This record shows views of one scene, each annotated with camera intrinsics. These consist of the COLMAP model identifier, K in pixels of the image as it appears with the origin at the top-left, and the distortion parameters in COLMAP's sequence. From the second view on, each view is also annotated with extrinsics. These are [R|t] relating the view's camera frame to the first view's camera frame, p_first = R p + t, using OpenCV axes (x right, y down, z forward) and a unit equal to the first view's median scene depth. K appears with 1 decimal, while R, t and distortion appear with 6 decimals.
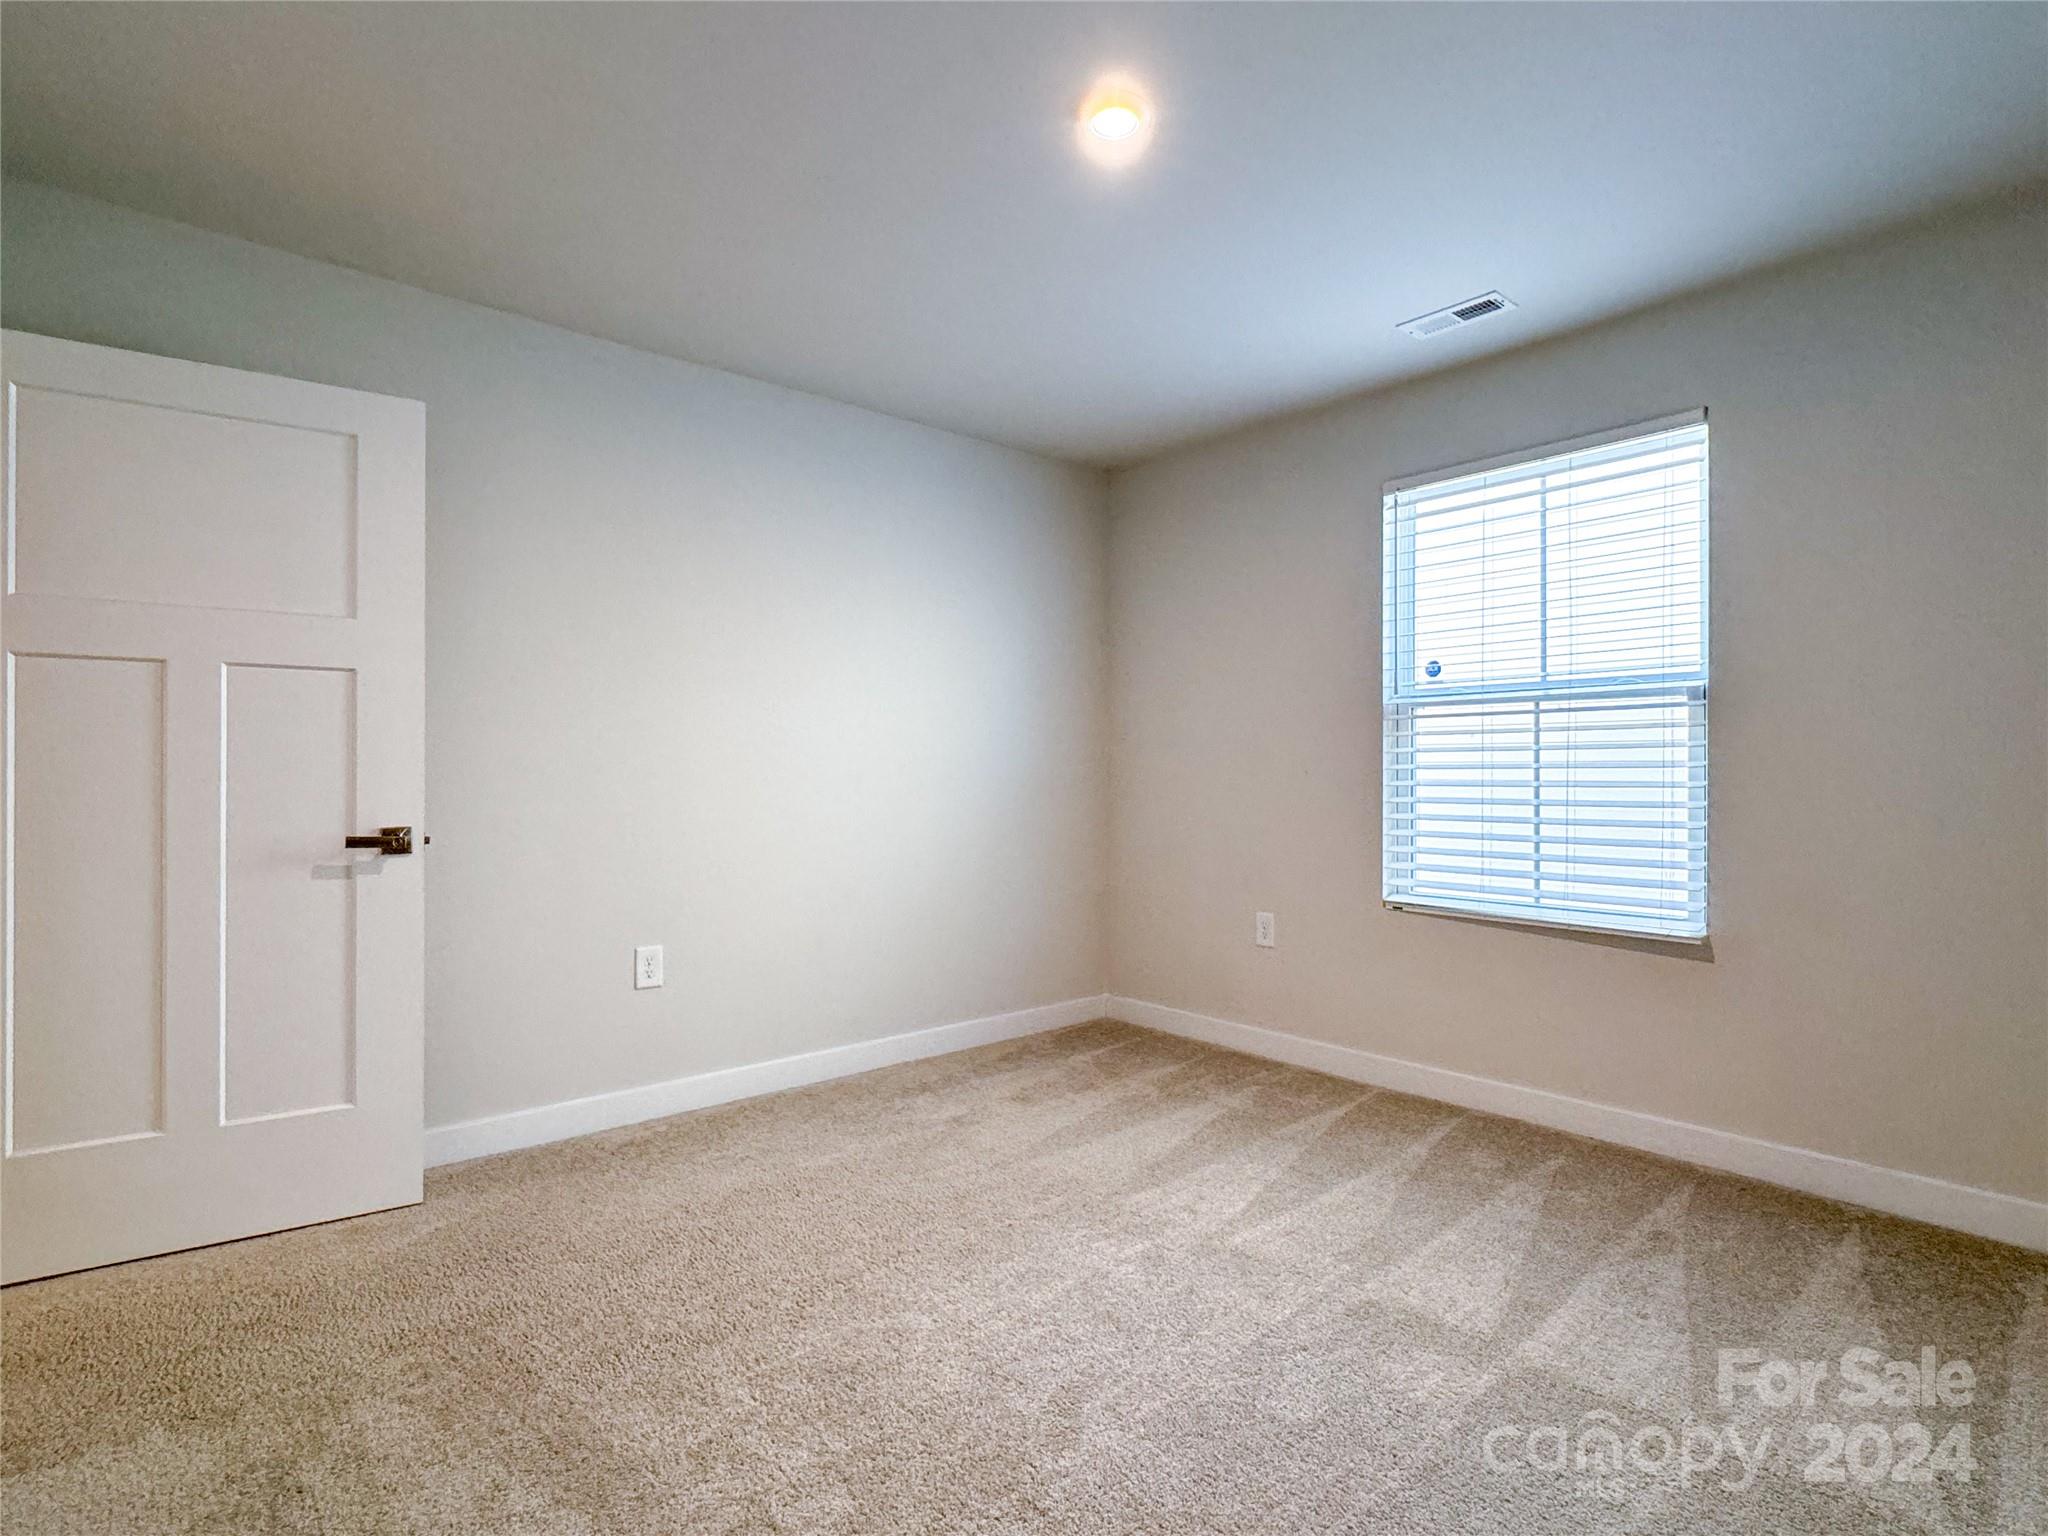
lens RADIAL K [[1052.2, 0, 1050.8], [0, 1052.2, 775.2], [0, 0, 1]] dist [-0.001950, -0.000483]
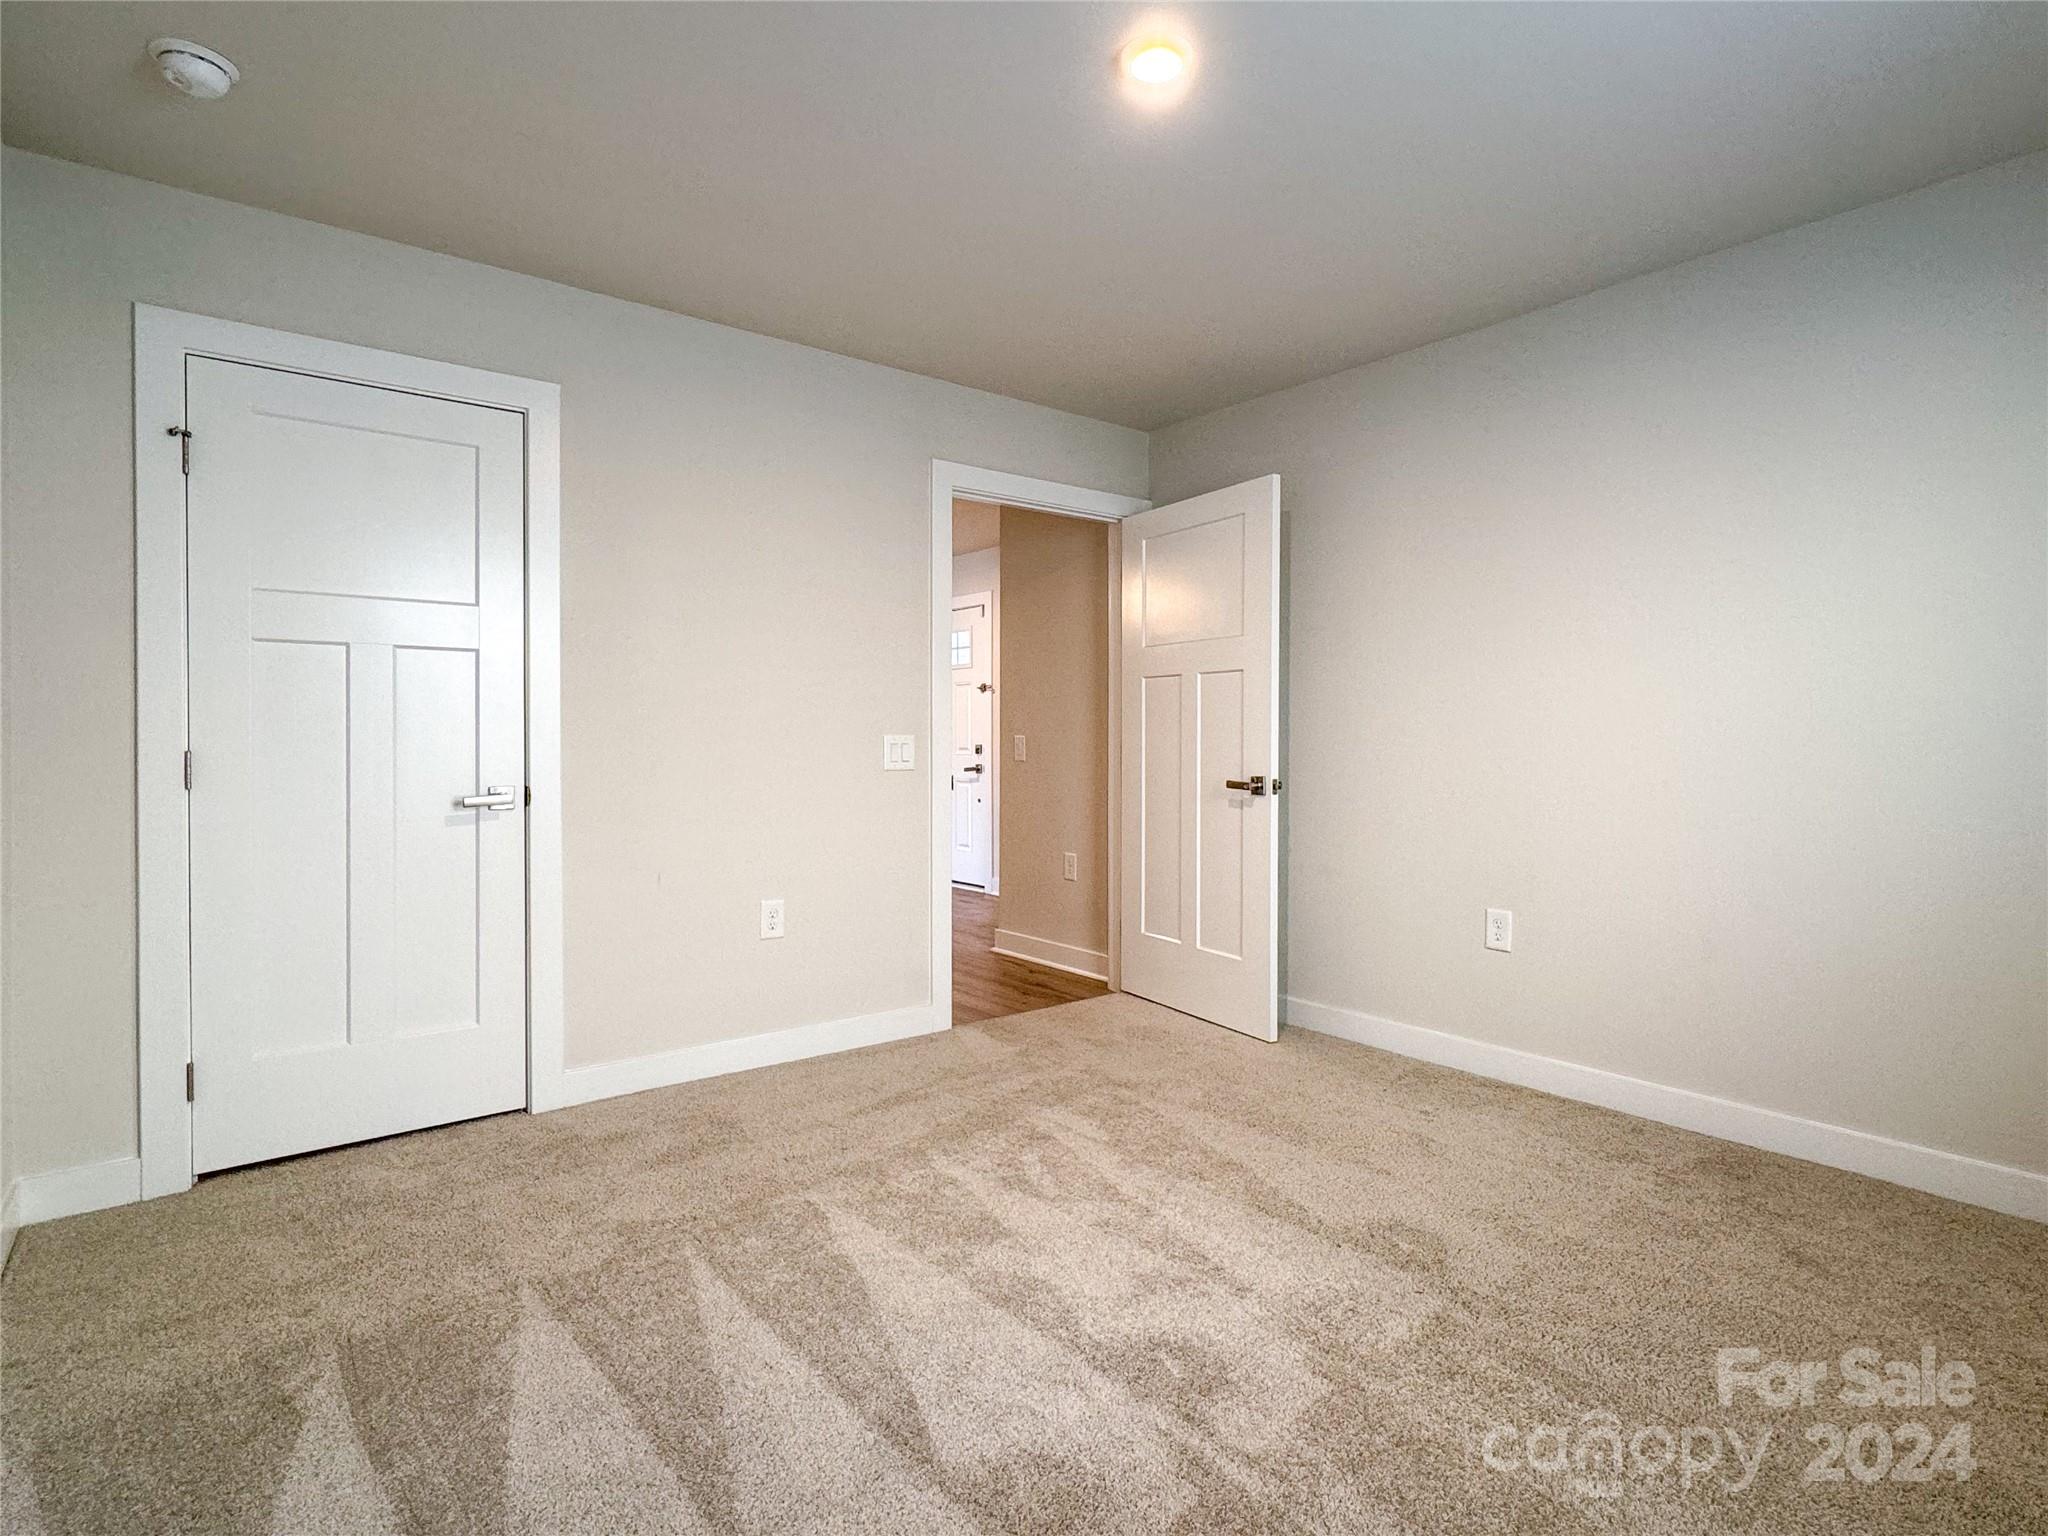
lens RADIAL K [[1052.2, 0, 1050.8], [0, 1052.2, 775.2], [0, 0, 1]] dist [-0.001950, -0.000483]
pose [[-0.068192, 0.031522, -0.997174, 0.846491], [-0.003871, 0.999485, 0.031860, 0.002970], [0.997665, 0.006032, -0.068034, 0.818785]]
